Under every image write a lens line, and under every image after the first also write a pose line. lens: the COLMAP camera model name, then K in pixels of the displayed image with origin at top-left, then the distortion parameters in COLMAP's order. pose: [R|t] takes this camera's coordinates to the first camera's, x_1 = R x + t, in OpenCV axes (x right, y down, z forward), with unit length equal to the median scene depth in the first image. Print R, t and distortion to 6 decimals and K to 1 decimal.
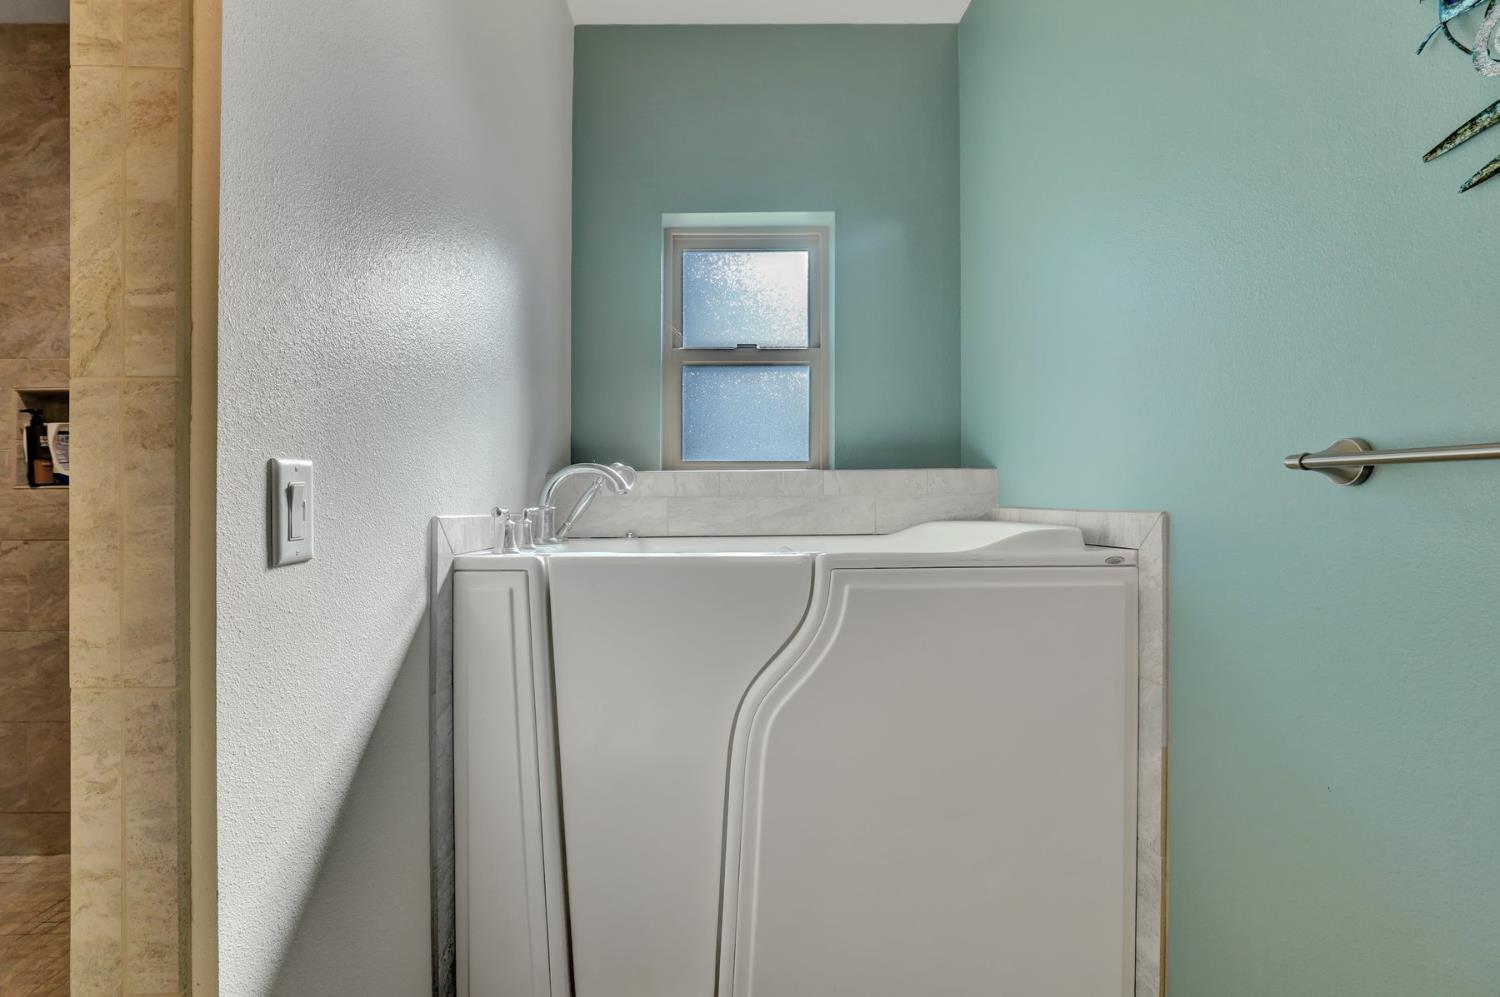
lens RADIAL K [[699.0, 0, 756.4], [0, 699.0, 493.8], [0, 0, 1]] dist [-0.021988, 0.007653]
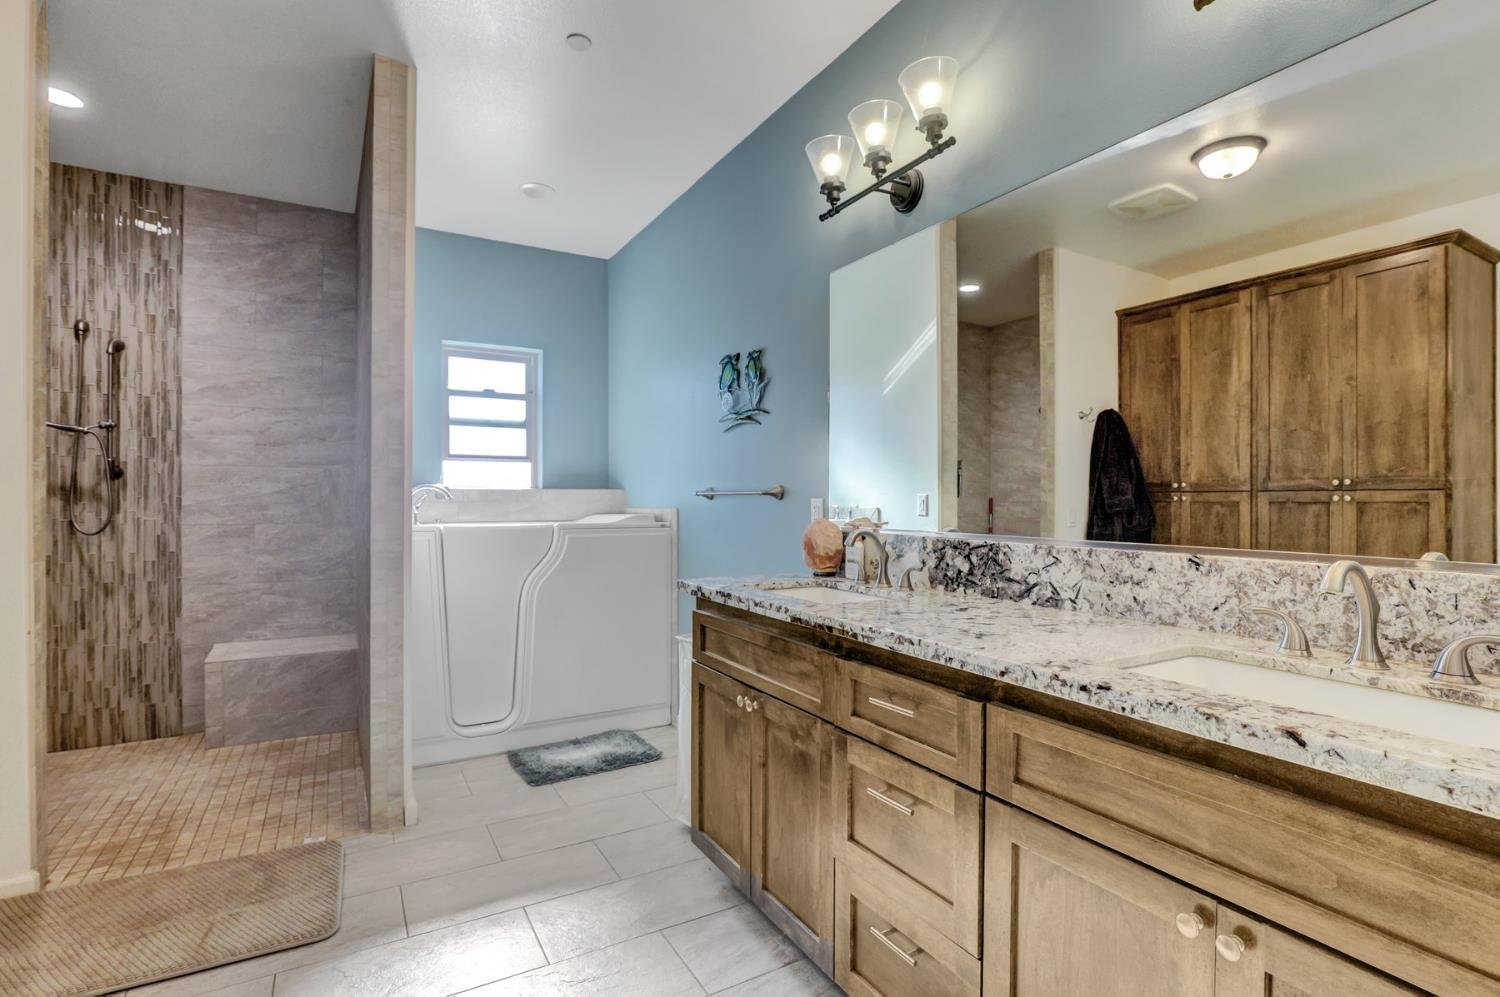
lens RADIAL K [[699.0, 0, 756.4], [0, 699.0, 493.8], [0, 0, 1]] dist [-0.021988, 0.007653]
pose [[0.874743, 0.013470, 0.484400, -0.486236], [-0.007057, 0.999862, -0.015060, 0.007809], [-0.484536, 0.009755, 0.874717, -1.533902]]
